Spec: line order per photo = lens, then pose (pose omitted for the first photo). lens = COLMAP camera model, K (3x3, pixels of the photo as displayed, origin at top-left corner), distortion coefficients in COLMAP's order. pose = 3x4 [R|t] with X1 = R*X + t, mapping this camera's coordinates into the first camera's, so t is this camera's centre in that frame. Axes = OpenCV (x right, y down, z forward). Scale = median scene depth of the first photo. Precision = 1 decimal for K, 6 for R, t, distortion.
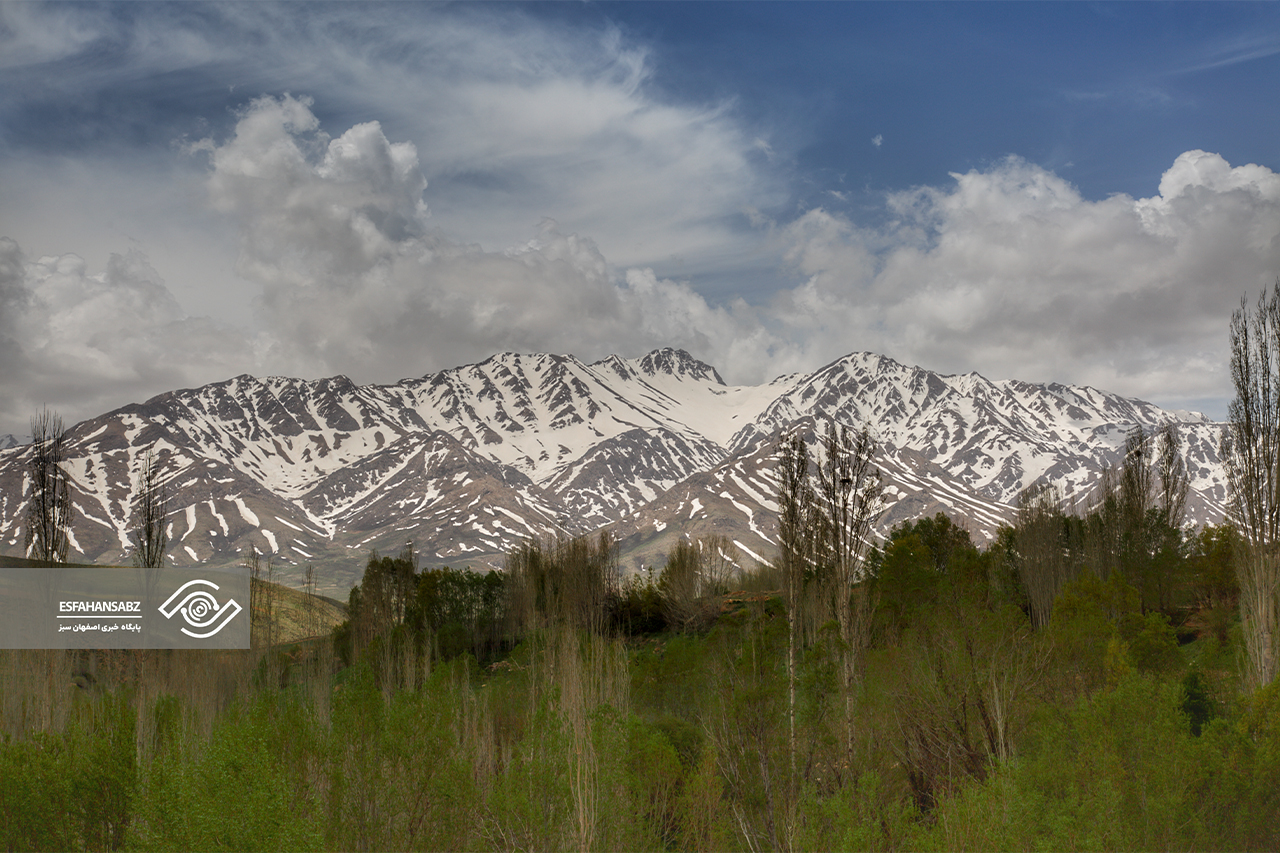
lens RADIAL K [[2175.2, 0, 611.9], [0, 2175.2, 426.6], [0, 0, 1]] dist [0.186189, 0.574019]
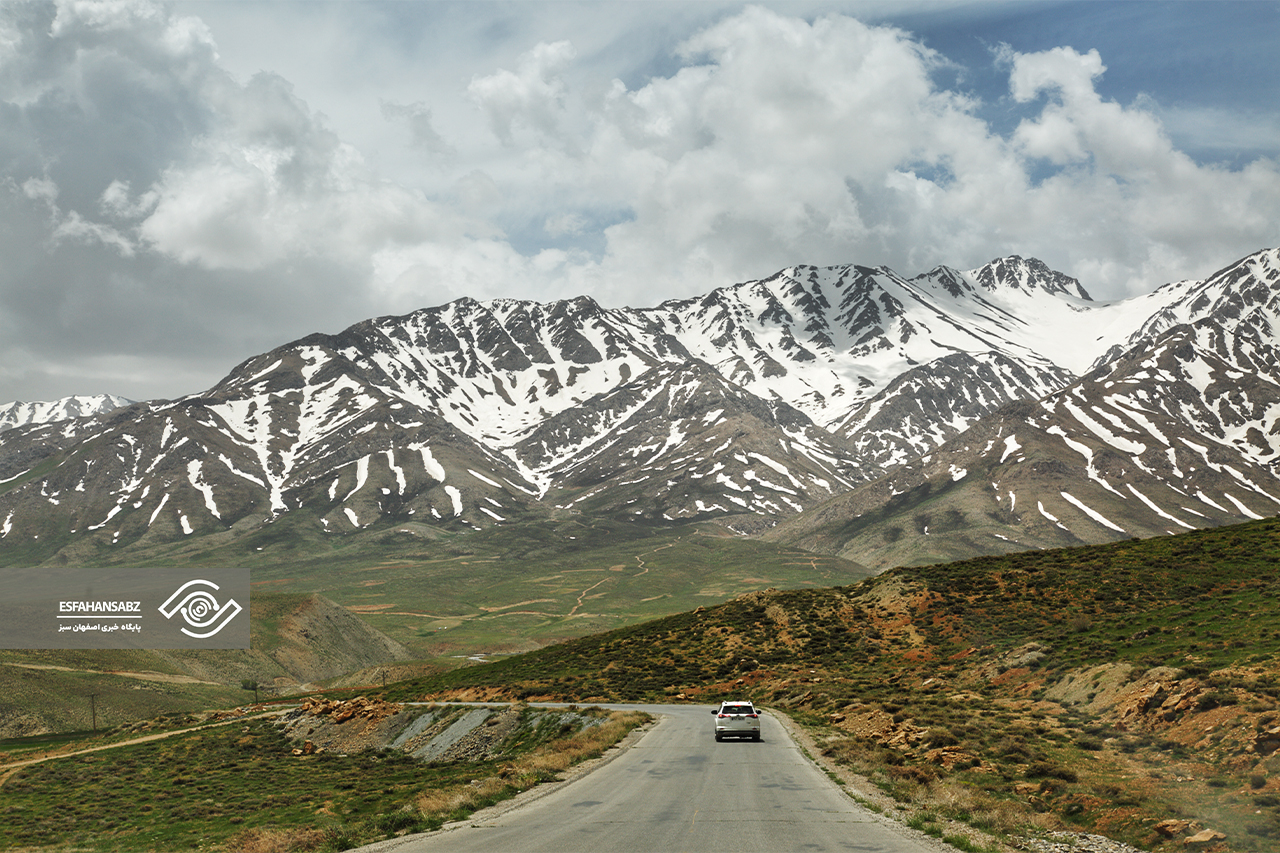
lens RADIAL K [[2175.2, 0, 611.9], [0, 2175.2, 426.6], [0, 0, 1]] dist [0.186189, 0.574019]
pose [[0.980866, -0.018732, -0.193783, 0.041835], [0.021528, 0.999692, 0.012334, 0.015387], [0.193492, -0.016270, 0.980967, 0.218670]]
